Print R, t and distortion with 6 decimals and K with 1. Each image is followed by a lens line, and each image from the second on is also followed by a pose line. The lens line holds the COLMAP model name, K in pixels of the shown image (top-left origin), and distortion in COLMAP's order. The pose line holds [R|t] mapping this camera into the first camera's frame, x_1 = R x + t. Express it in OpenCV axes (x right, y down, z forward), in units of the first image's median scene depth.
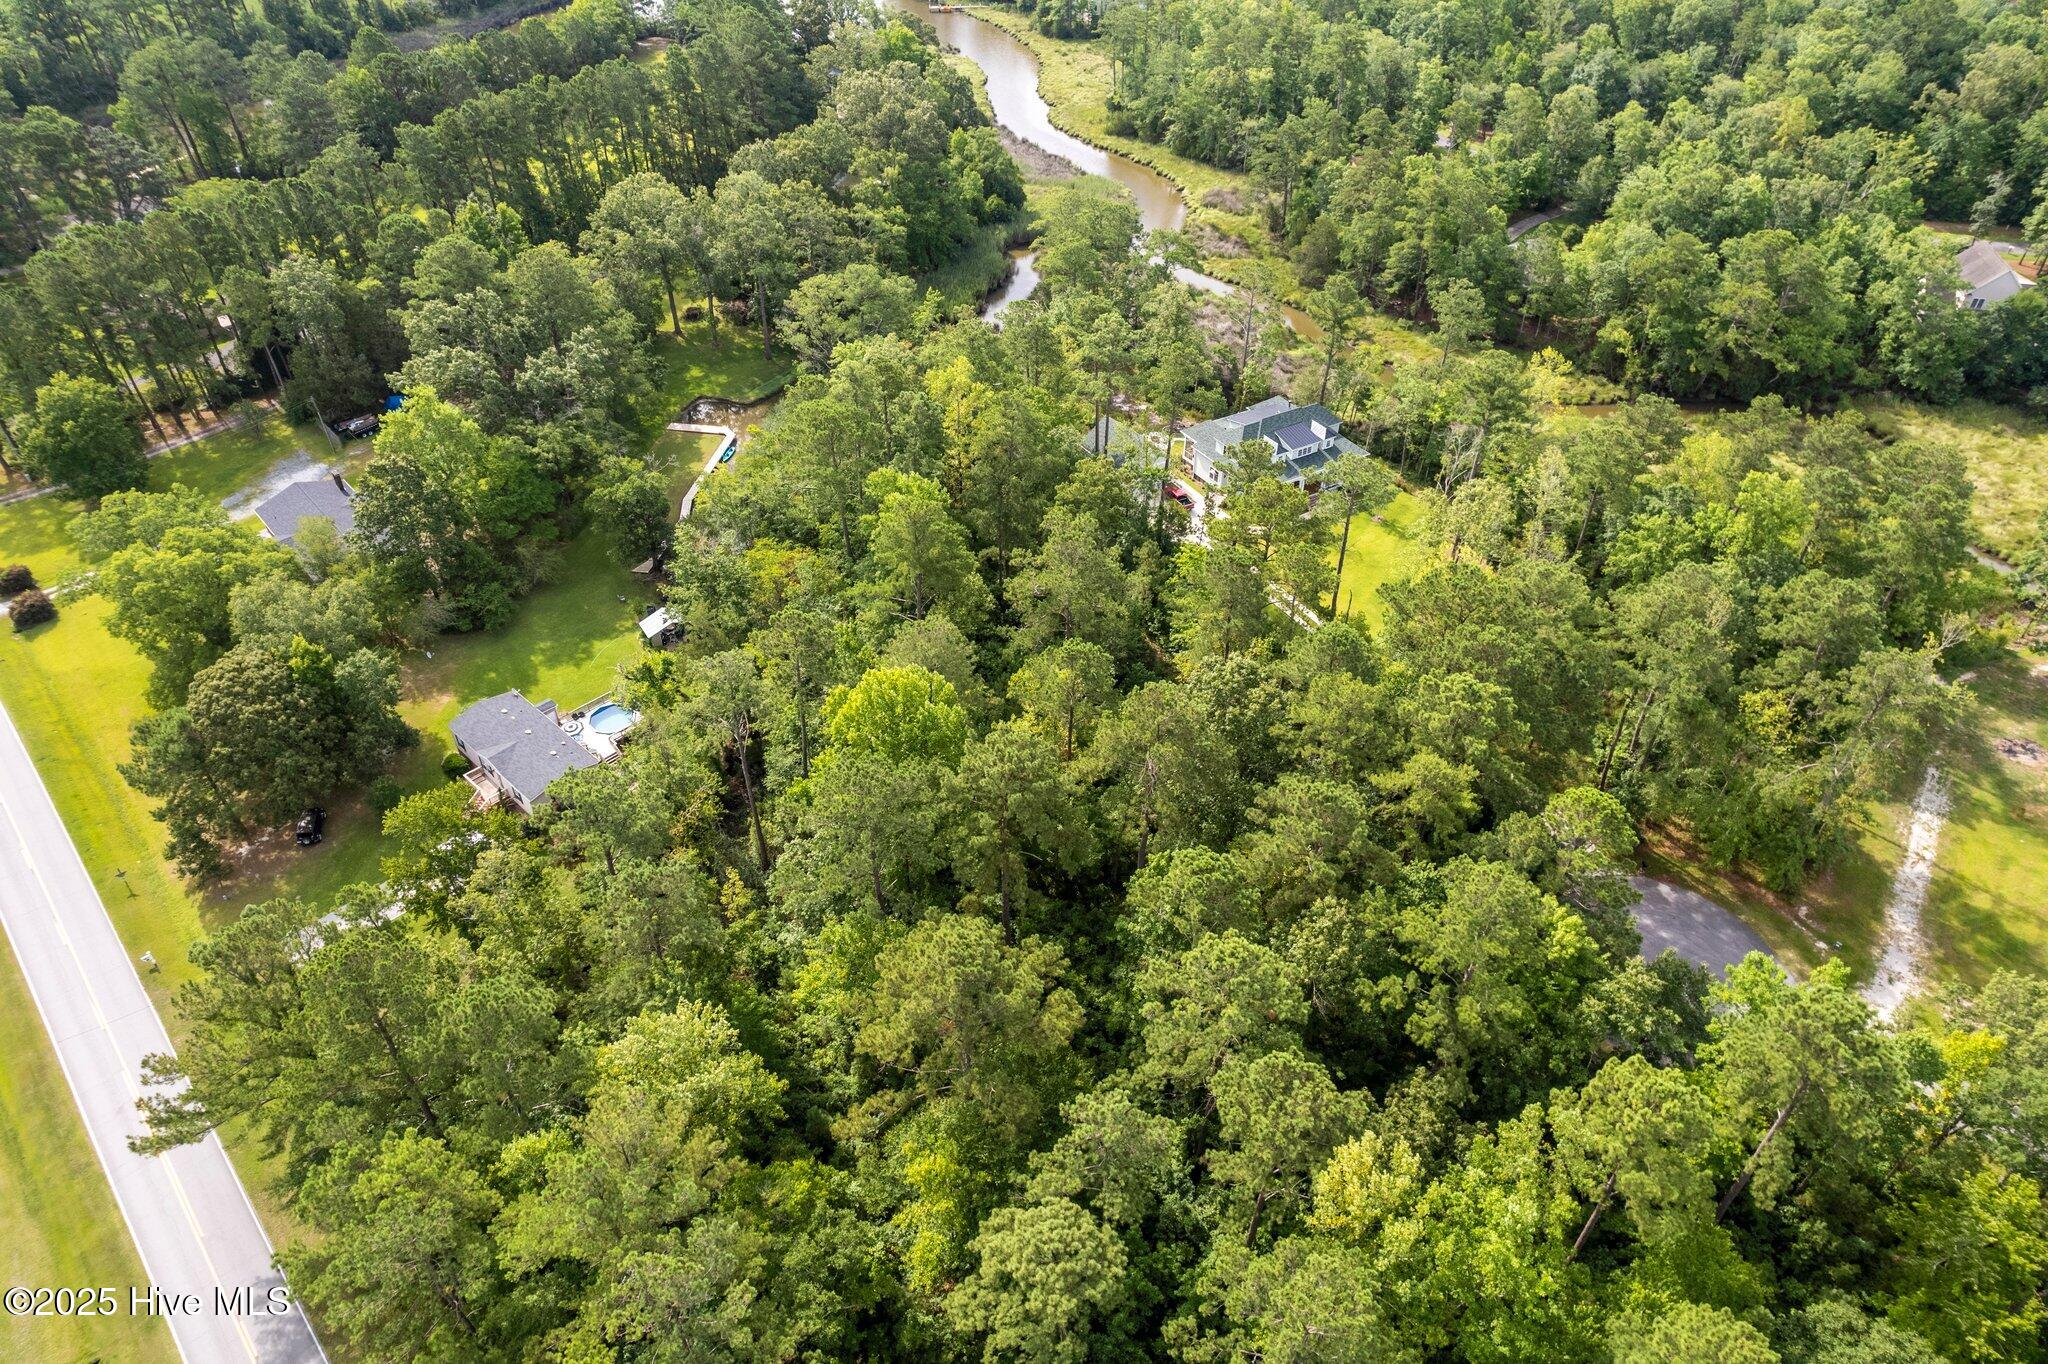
lens RADIAL K [[1302.0, 0, 1046.1], [0, 1302.0, 697.1], [0, 0, 1]] dist [-0.066088, 0.052685]
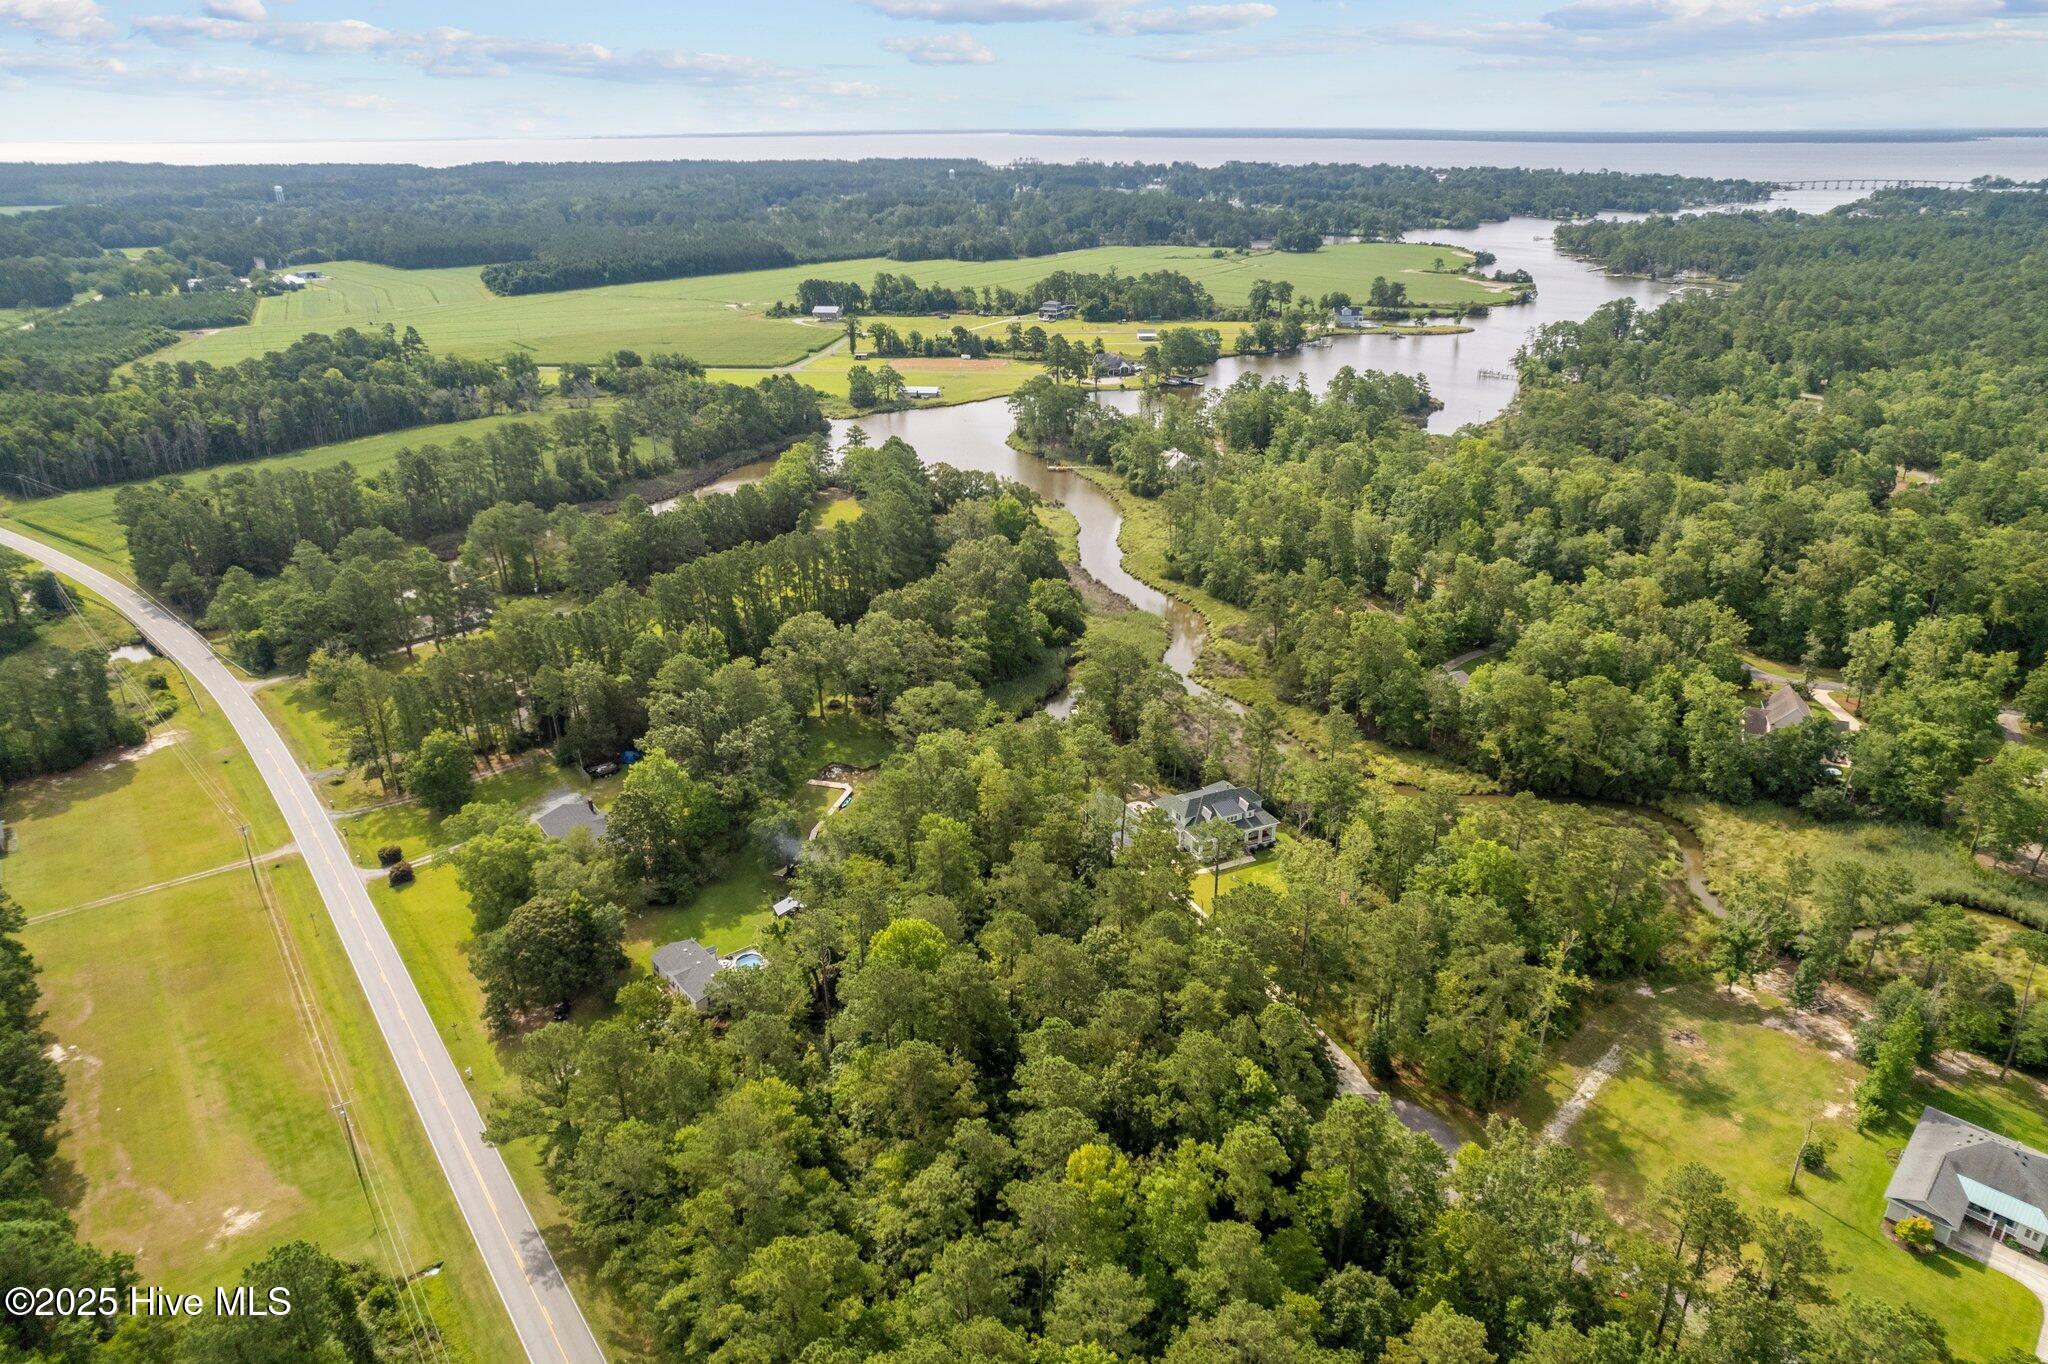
lens RADIAL K [[1302.0, 0, 1036.0], [0, 1302.0, 743.6], [0, 0, 1]] dist [-0.066088, 0.052685]
pose [[0.992463, 0.041218, -0.115406, 0.133745], [-0.068044, 0.968576, -0.239228, 0.084220], [0.101919, 0.245277, 0.964081, -0.405998]]
